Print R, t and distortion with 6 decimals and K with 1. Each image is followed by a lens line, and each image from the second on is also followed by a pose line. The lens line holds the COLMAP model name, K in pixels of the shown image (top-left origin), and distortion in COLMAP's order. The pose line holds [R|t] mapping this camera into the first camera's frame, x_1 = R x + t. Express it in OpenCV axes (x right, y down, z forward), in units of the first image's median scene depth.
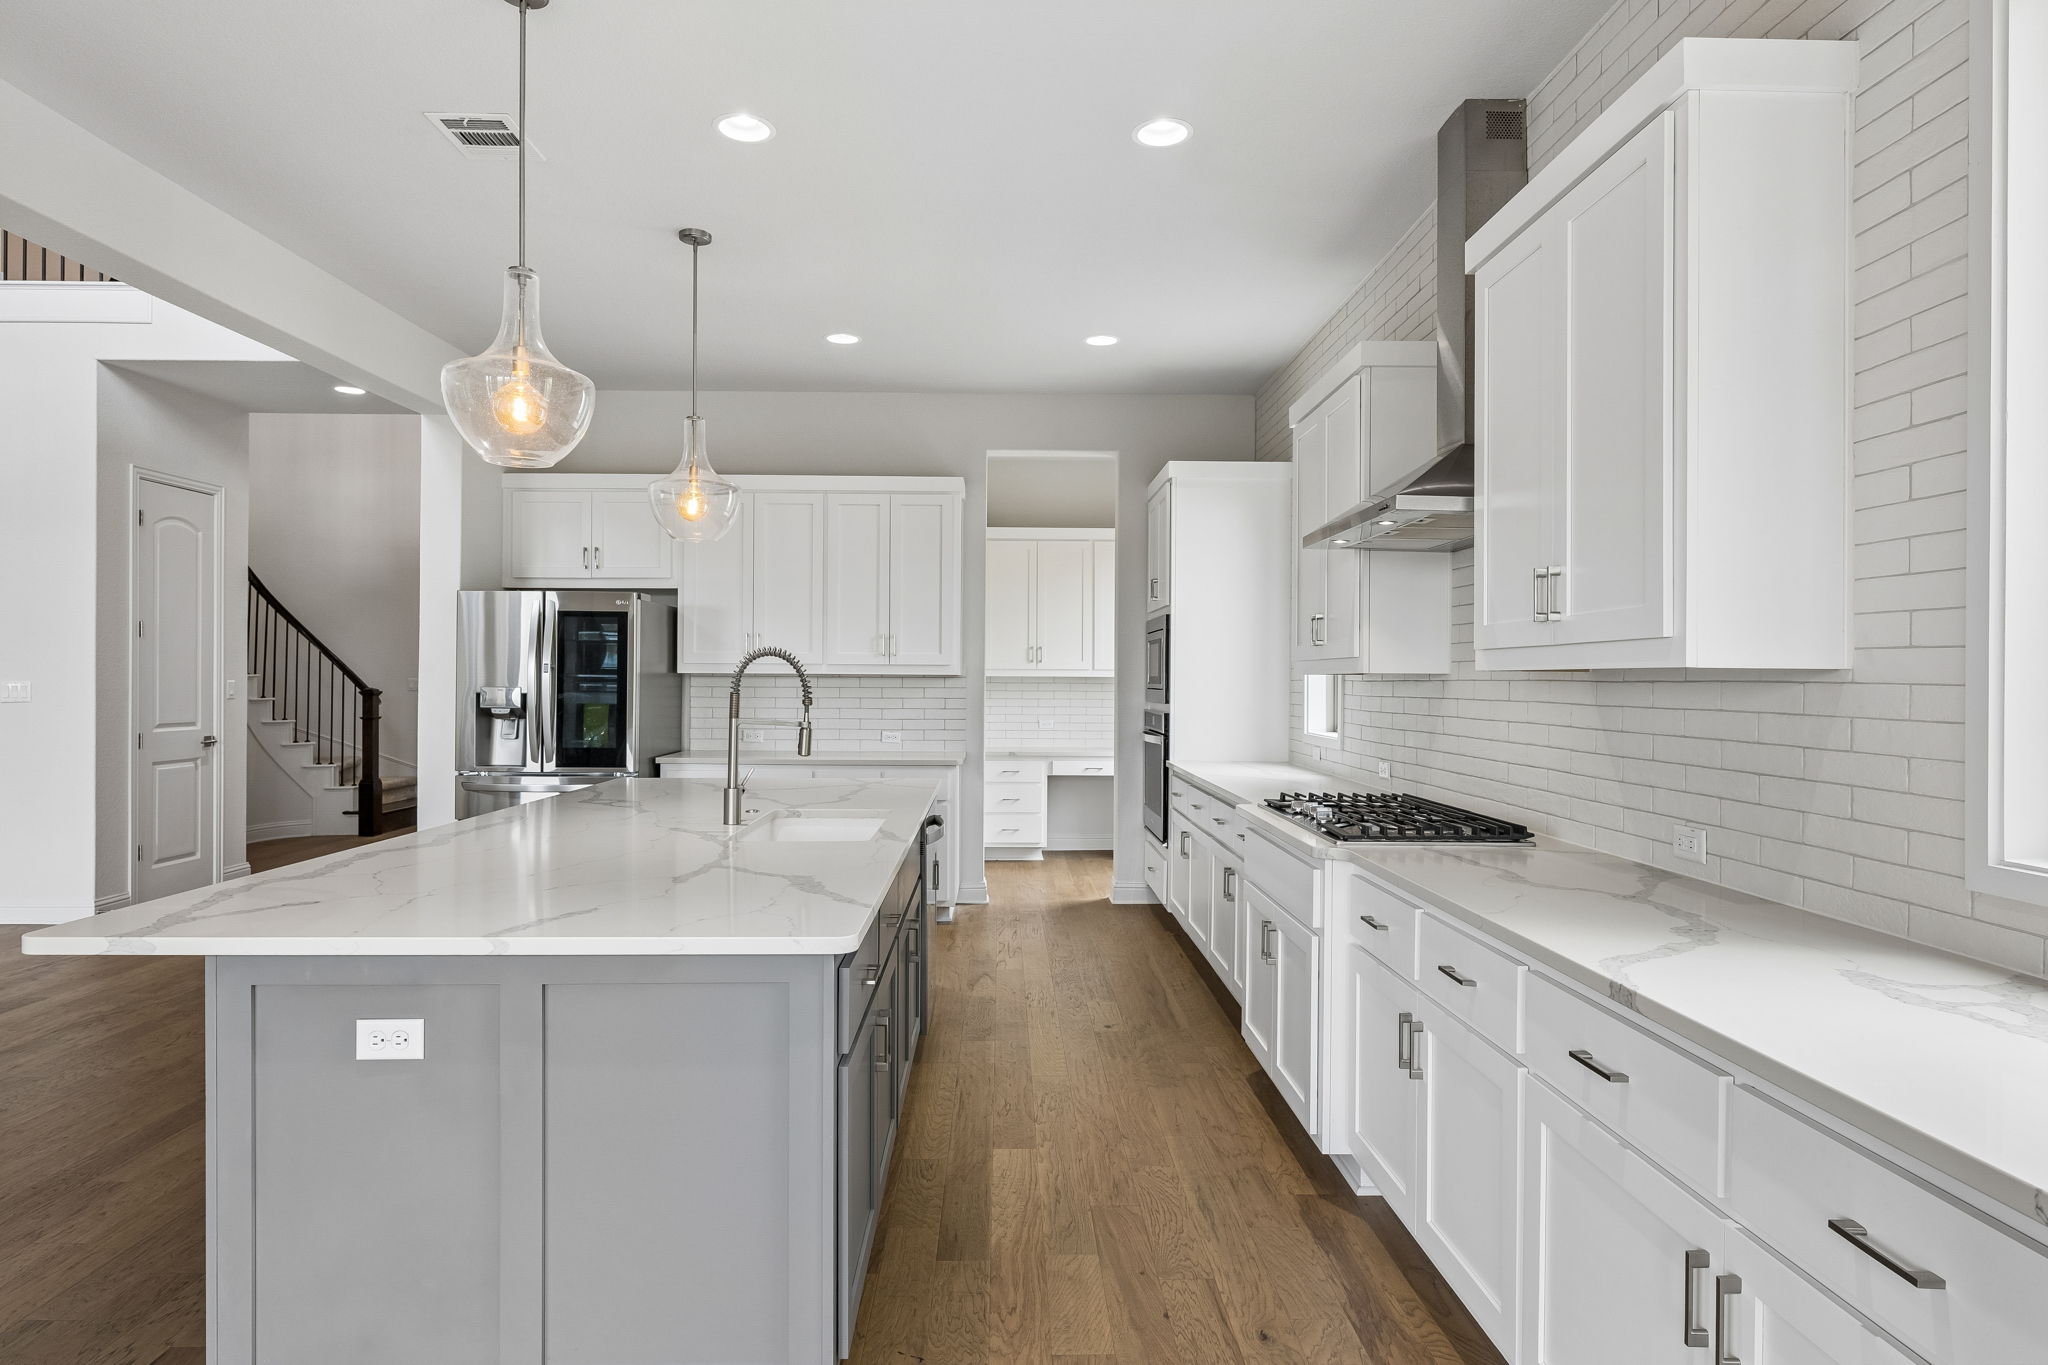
lens RADIAL K [[1131.3, 0, 1024.8], [0, 1131.3, 680.1], [0, 0, 1]] dist [0.006174, 0.000190]
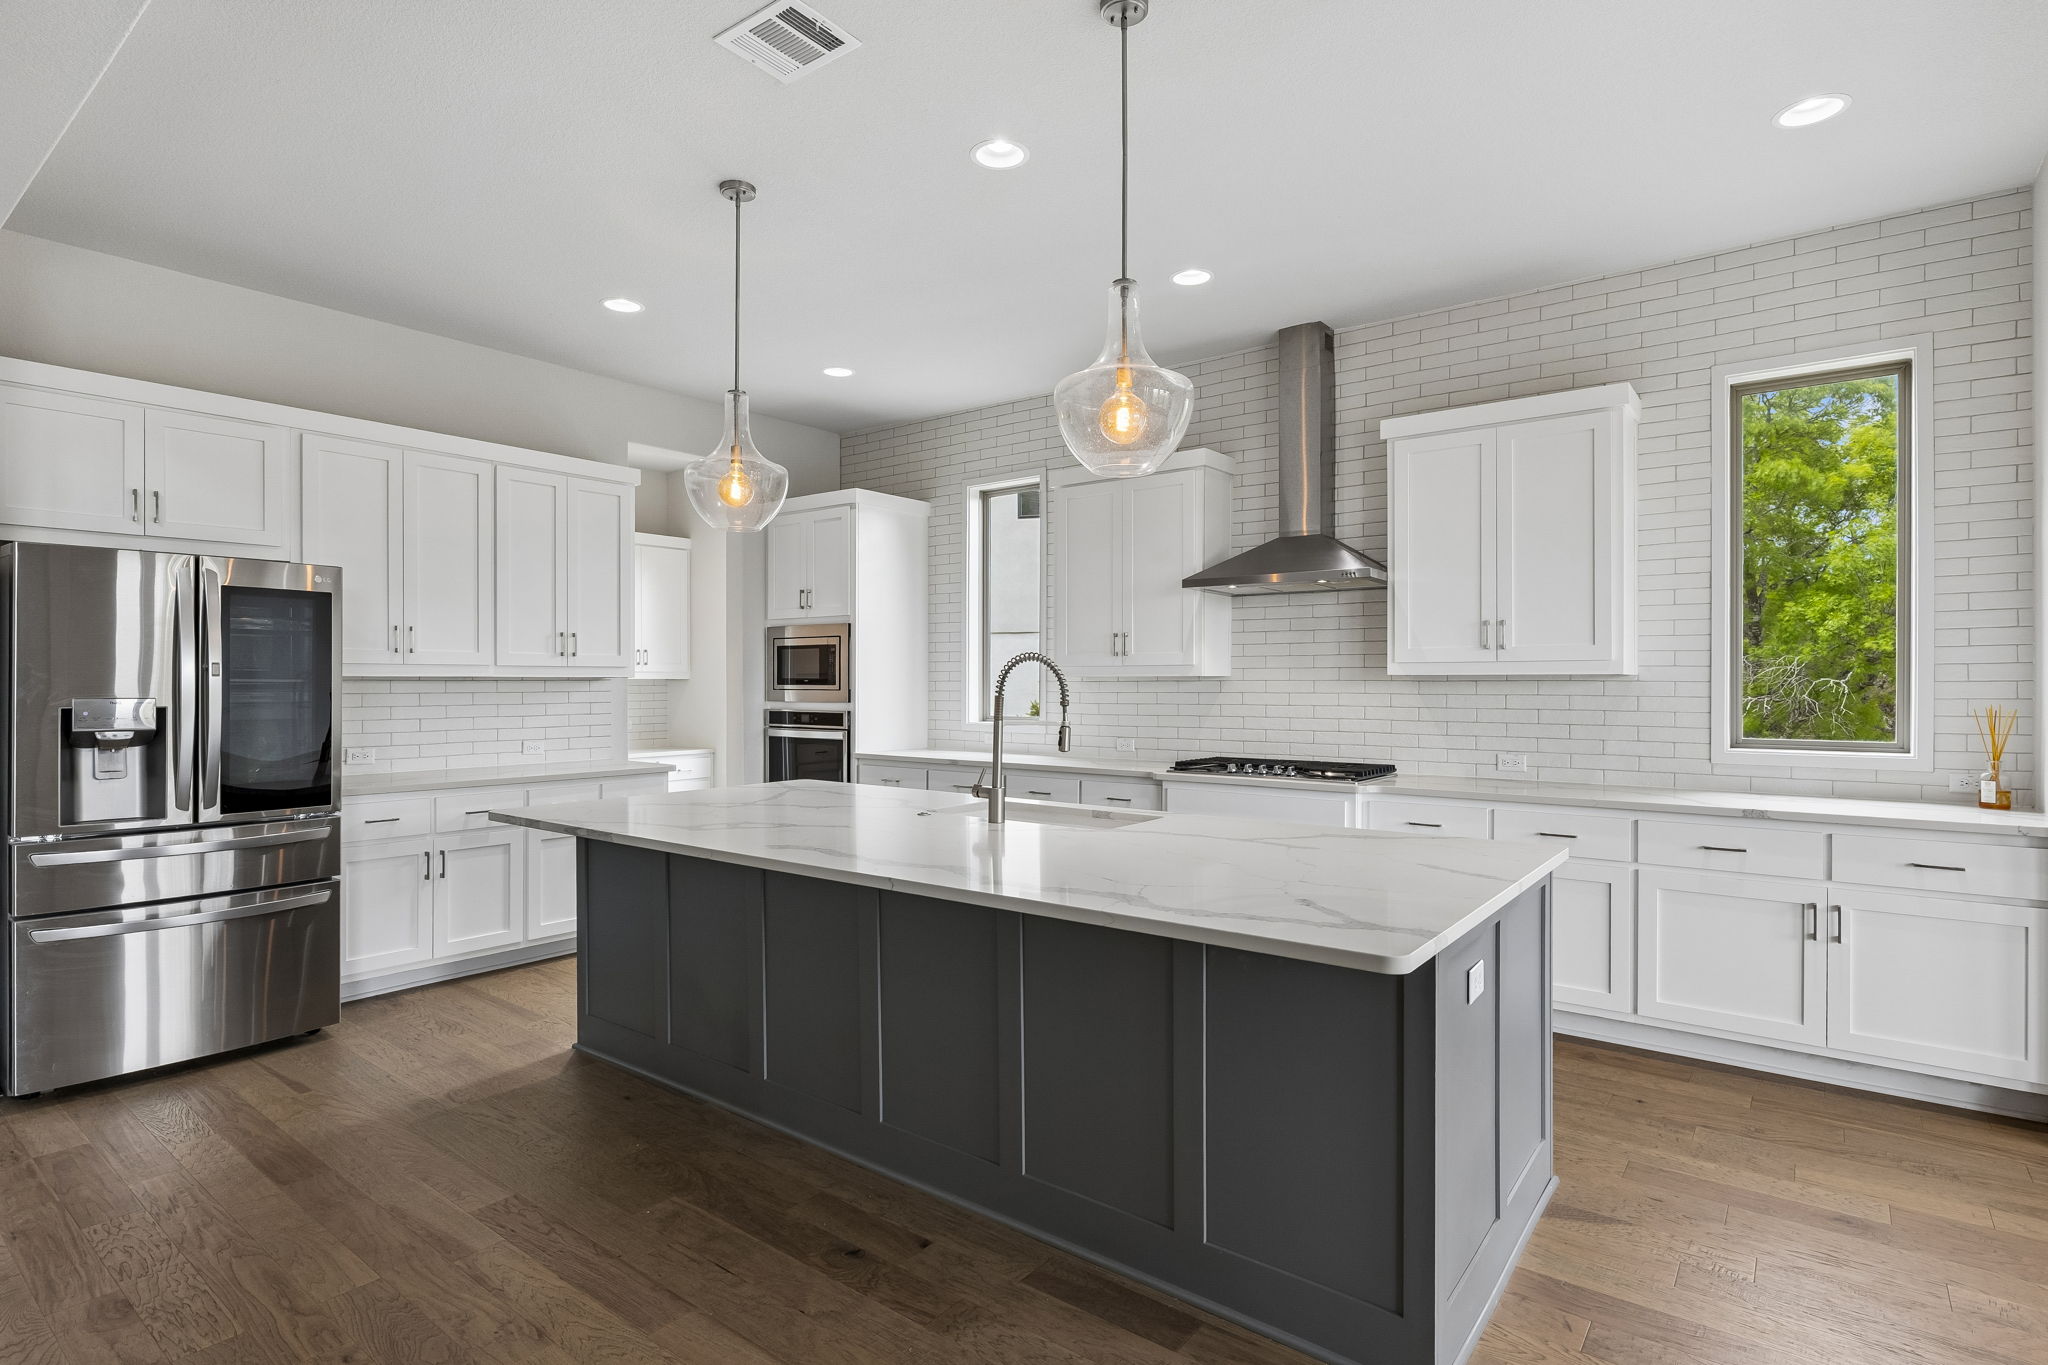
lens RADIAL K [[1024.2, 0, 1023.2], [0, 1024.2, 681.0], [0, 0, 1]] dist [-0.003531, -0.000318]
pose [[0.630671, -0.004972, 0.776035, -0.586596], [0.004080, 0.999987, 0.003091, -0.003333], [-0.776040, 0.001217, 0.630683, 0.235368]]
